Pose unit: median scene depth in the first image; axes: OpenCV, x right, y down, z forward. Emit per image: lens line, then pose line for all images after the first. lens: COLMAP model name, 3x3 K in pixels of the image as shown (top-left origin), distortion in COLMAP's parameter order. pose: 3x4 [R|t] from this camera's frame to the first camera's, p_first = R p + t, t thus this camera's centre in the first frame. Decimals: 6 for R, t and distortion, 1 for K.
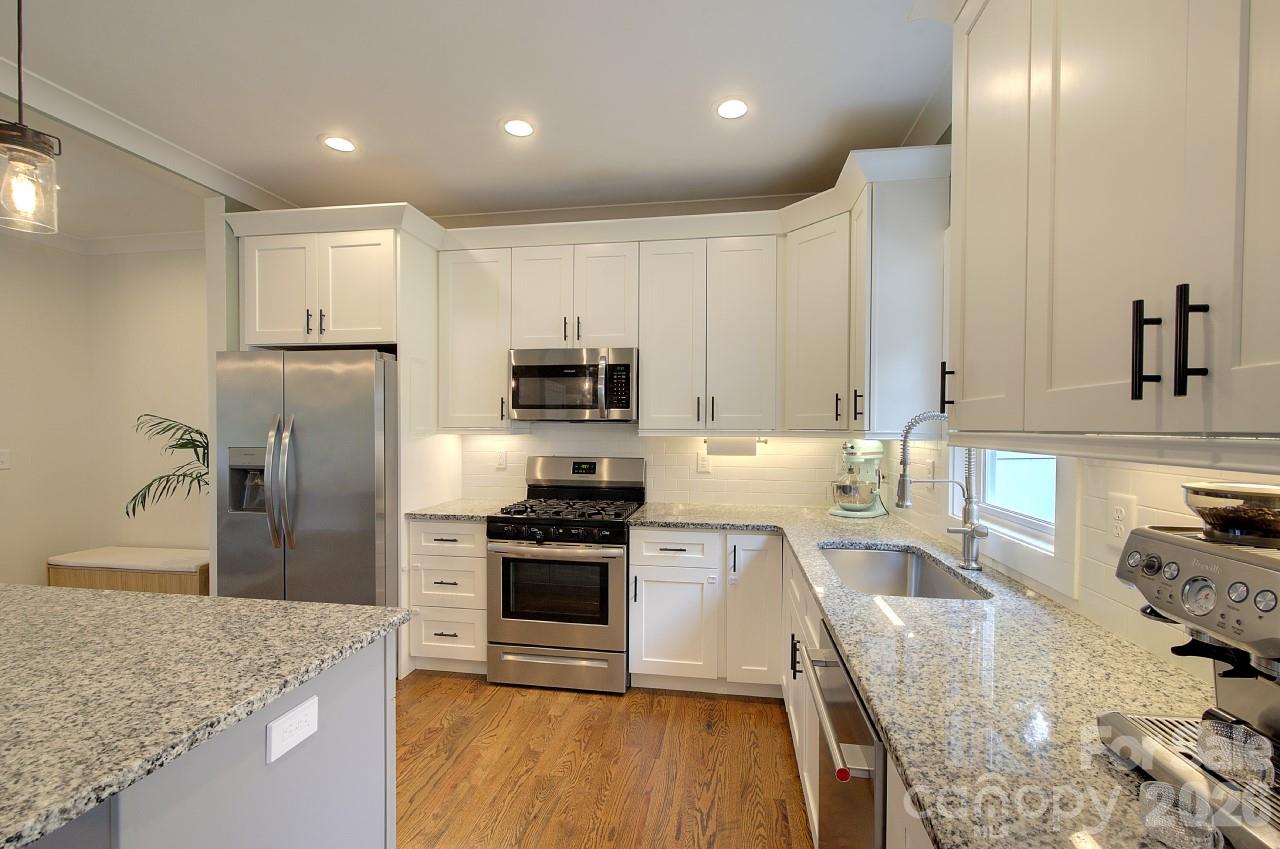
lens RADIAL K [[552.1, 0, 639.2], [0, 552.1, 436.5], [0, 0, 1]] dist [-0.003812, 0.003617]
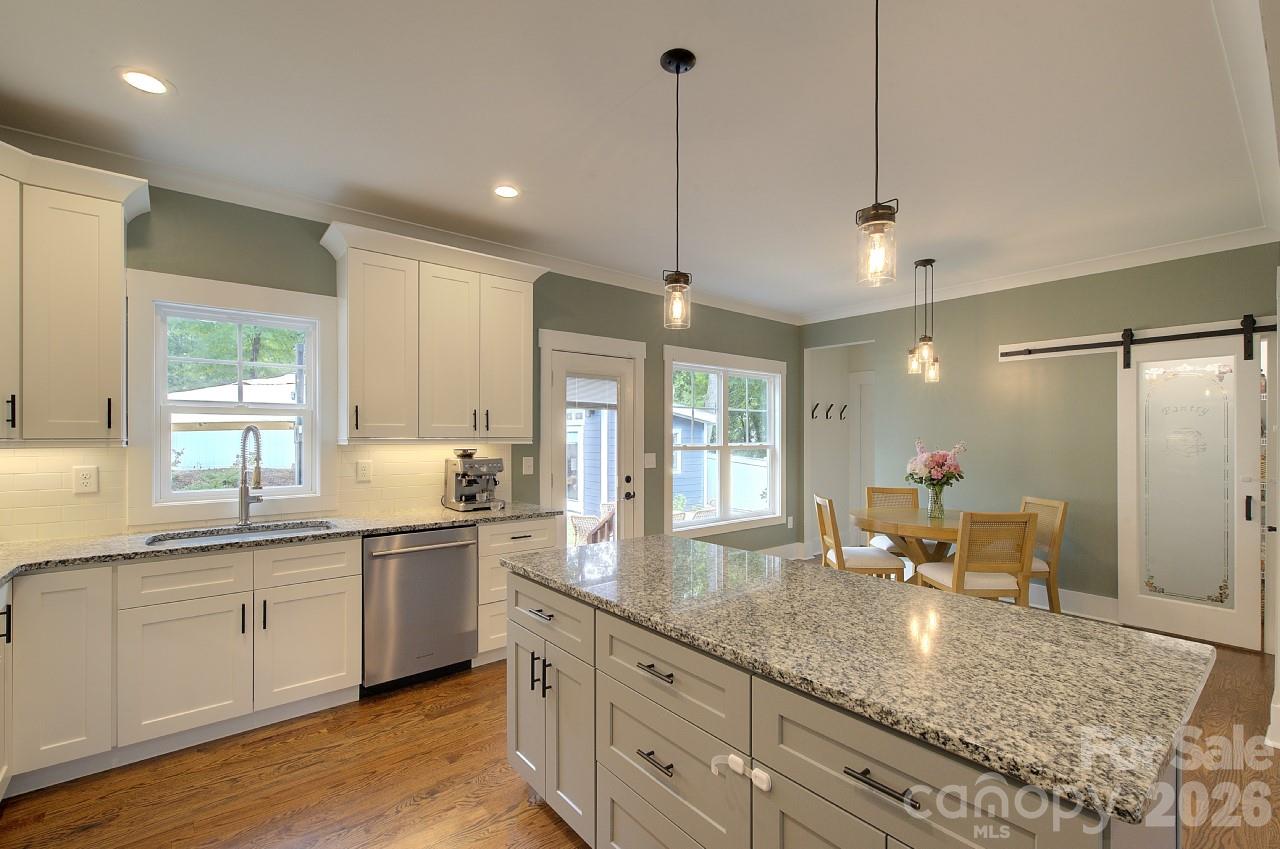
lens RADIAL K [[552.1, 0, 647.9], [0, 552.1, 437.8], [0, 0, 1]] dist [-0.003812, 0.003617]
pose [[-0.762541, -0.005030, 0.646921, -0.815899], [0.008132, 0.999816, 0.017359, -0.017398], [-0.646889, 0.018497, -0.762360, 0.916987]]
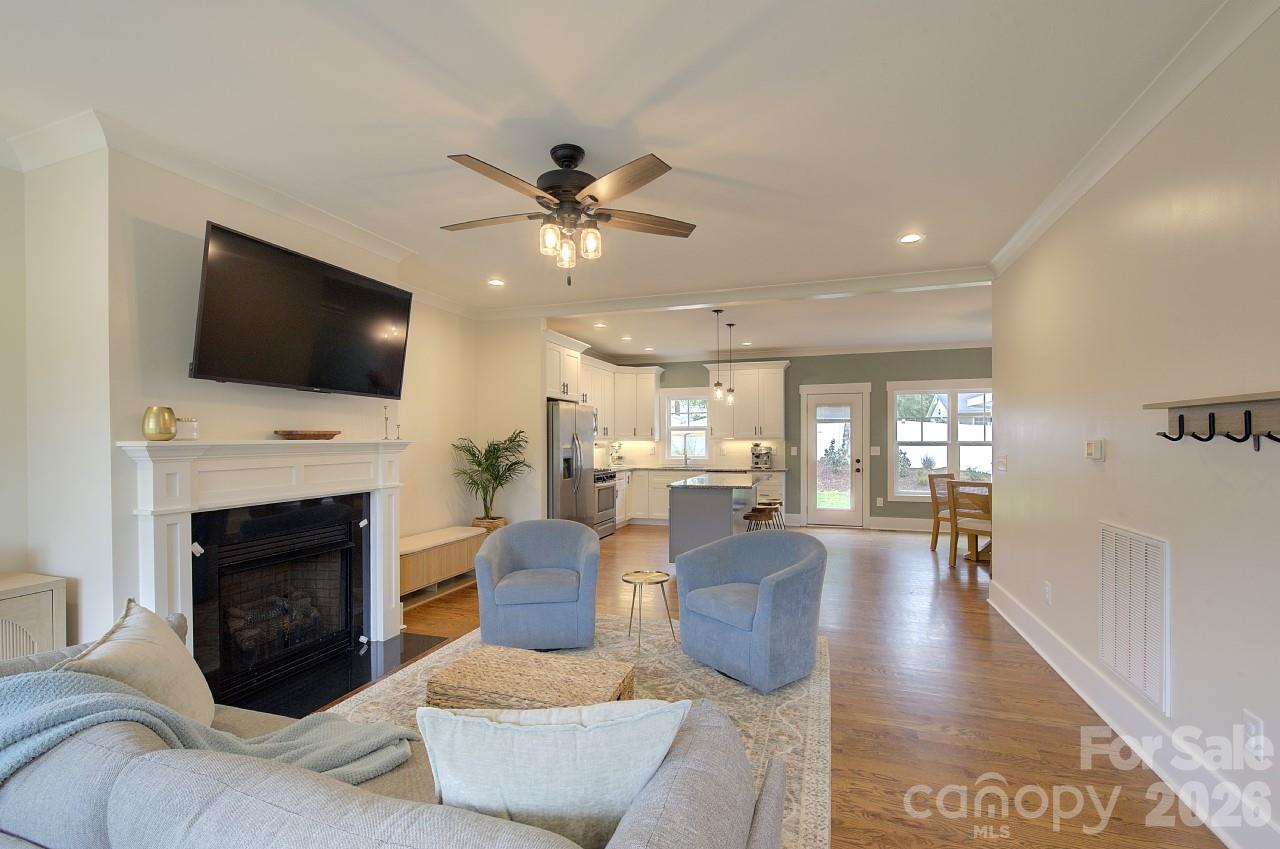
lens RADIAL K [[552.1, 0, 649.9], [0, 552.1, 438.5], [0, 0, 1]] dist [-0.003812, 0.003617]
pose [[0.143947, -0.002977, 0.989581, -2.674938], [0.021388, 0.999771, -0.000103, -0.008568], [-0.989354, 0.021180, 0.143977, 0.384175]]
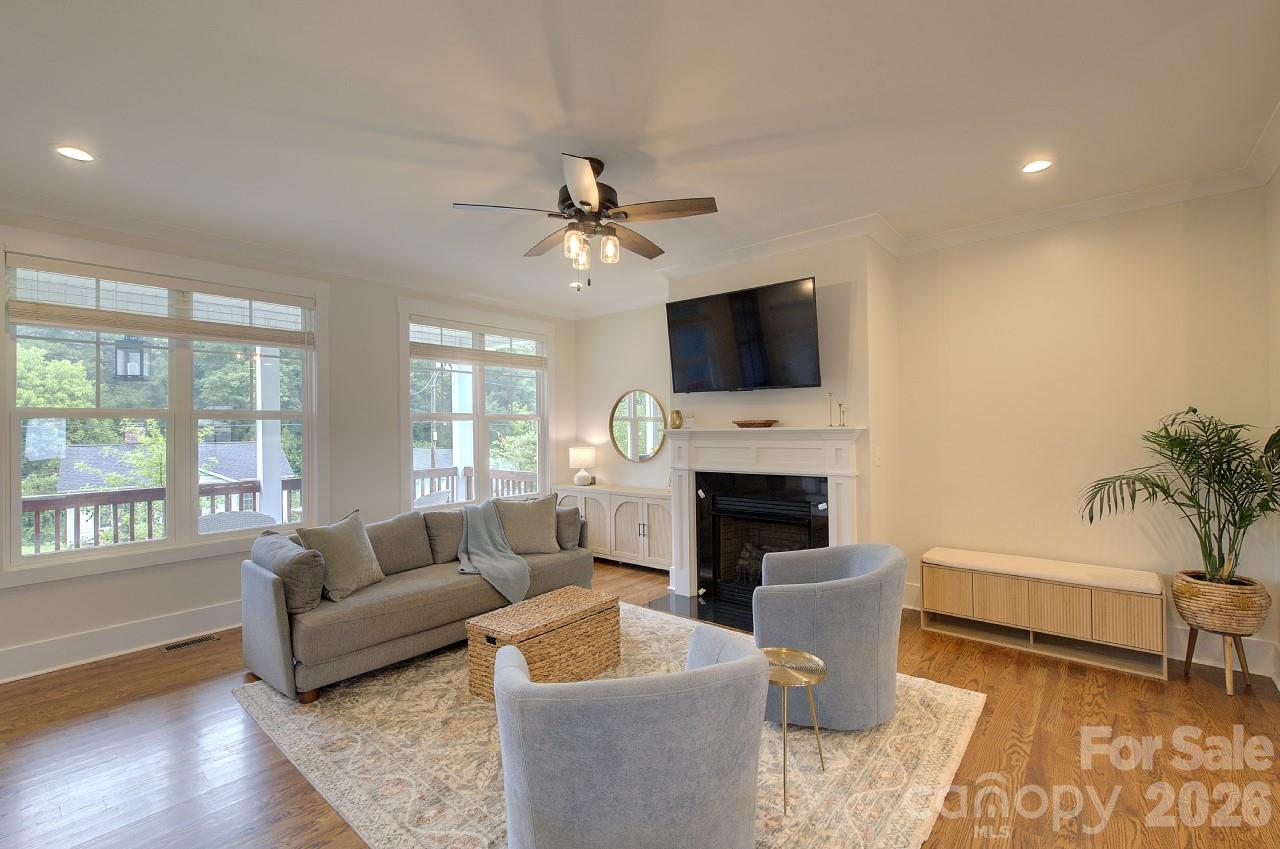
lens RADIAL K [[552.1, 0, 639.8], [0, 552.1, 420.7], [0, 0, 1]] dist [-0.003812, 0.003617]
pose [[0.865195, -0.019244, -0.501066, -1.252604], [0.005003, 0.999545, -0.029749, 0.002107], [0.501410, 0.023232, 0.864898, -0.145616]]
